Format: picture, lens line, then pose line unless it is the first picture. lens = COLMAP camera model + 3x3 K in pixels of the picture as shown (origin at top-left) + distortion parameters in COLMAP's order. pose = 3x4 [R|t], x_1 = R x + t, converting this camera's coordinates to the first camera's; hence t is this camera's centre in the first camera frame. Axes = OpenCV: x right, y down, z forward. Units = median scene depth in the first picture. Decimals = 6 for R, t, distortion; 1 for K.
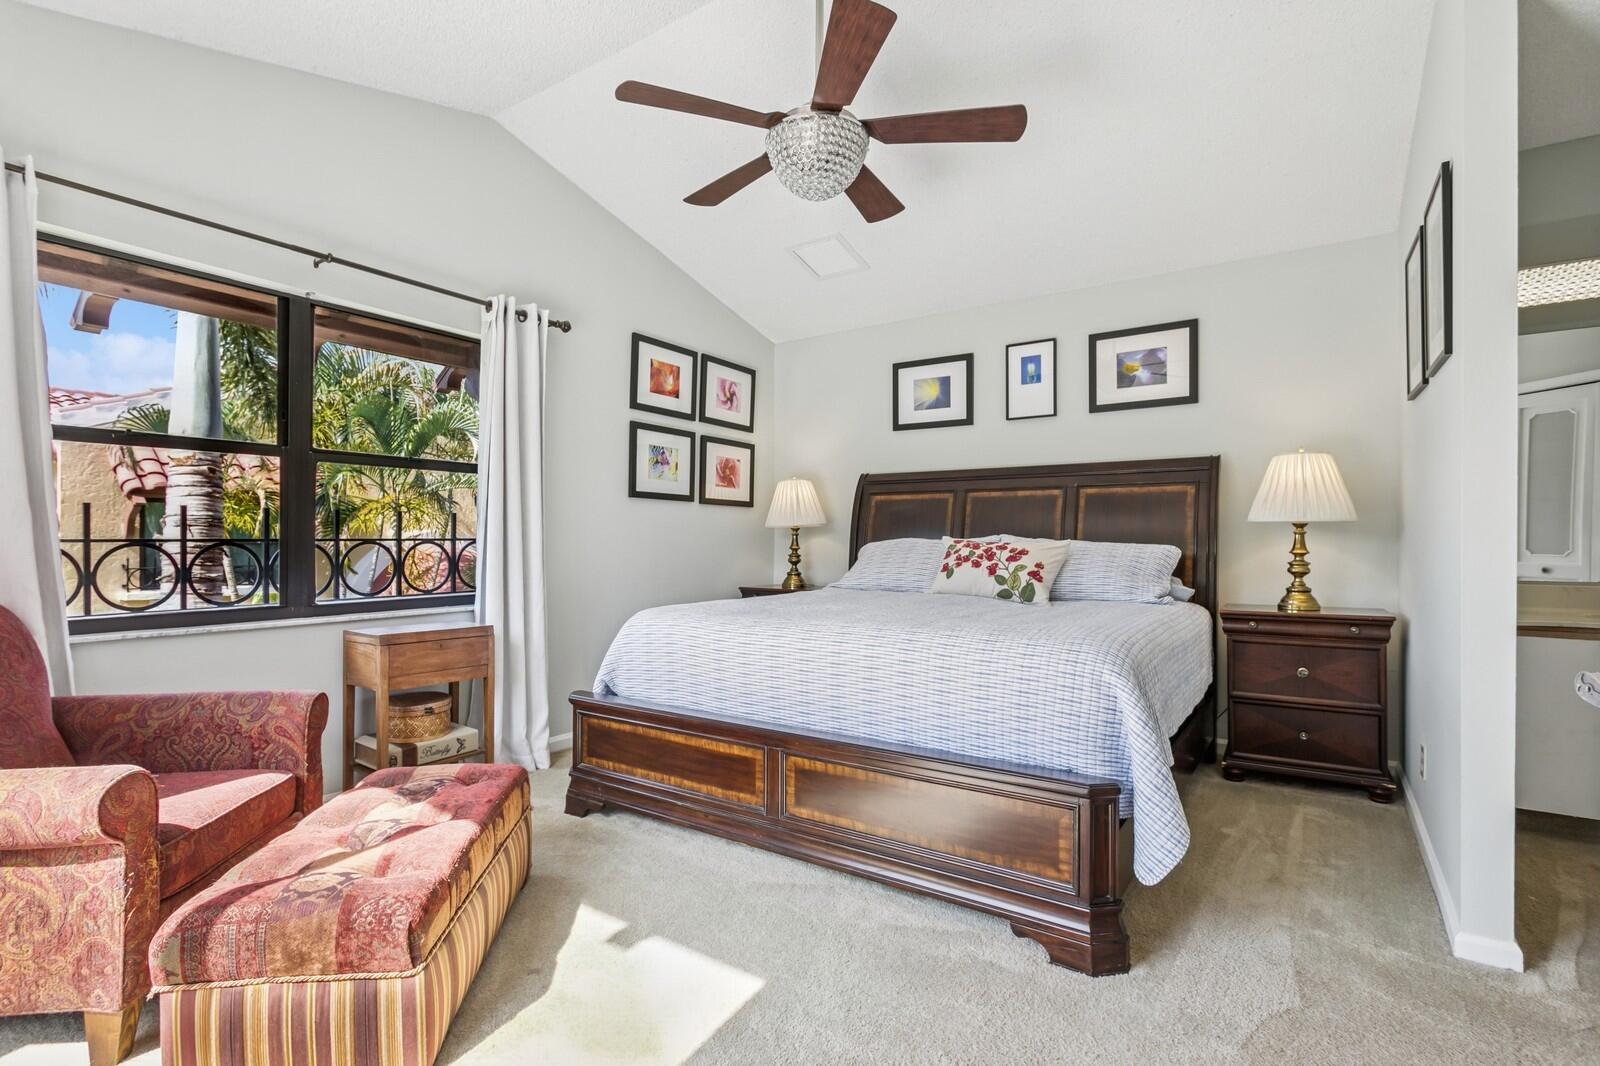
lens RADIAL K [[772.4, 0, 806.6], [0, 772.4, 539.0], [0, 0, 1]] dist [0.000690, 0.001068]
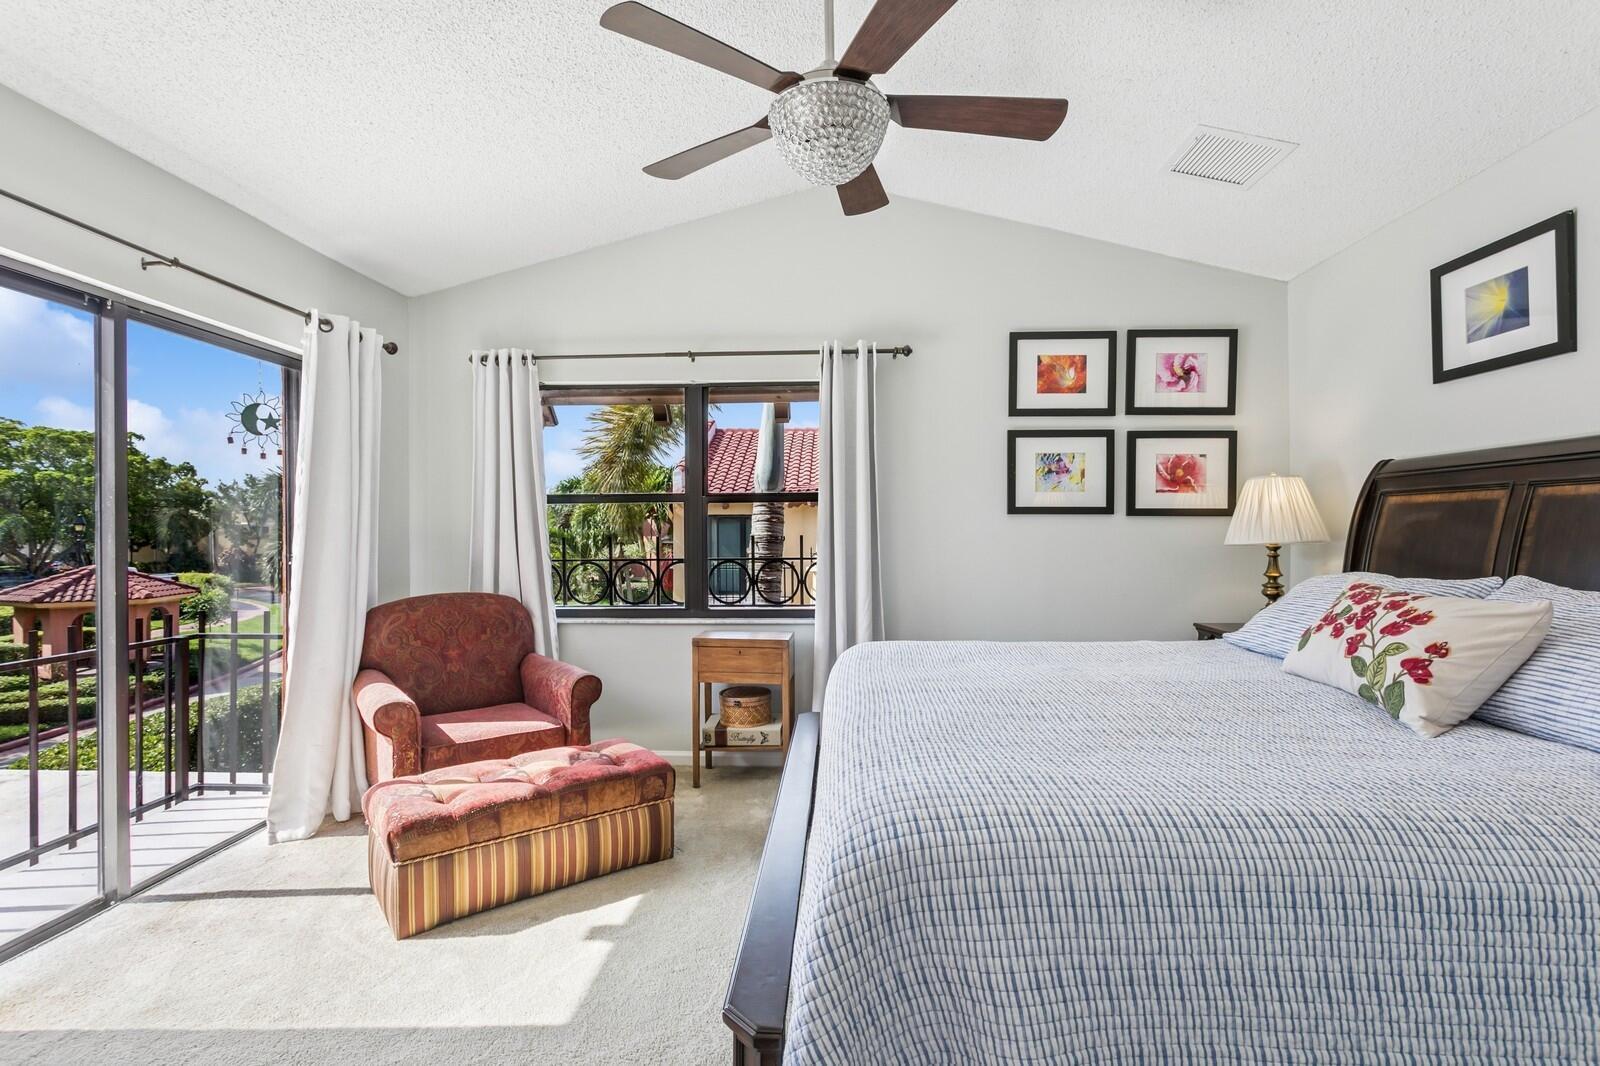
lens RADIAL K [[772.4, 0, 804.0], [0, 772.4, 530.6], [0, 0, 1]] dist [0.000690, 0.001068]
pose [[0.497799, -0.002604, -0.867289, 0.423558], [0.006449, 0.999979, 0.000699, -0.035507], [0.867269, -0.005941, 0.497805, 0.323916]]
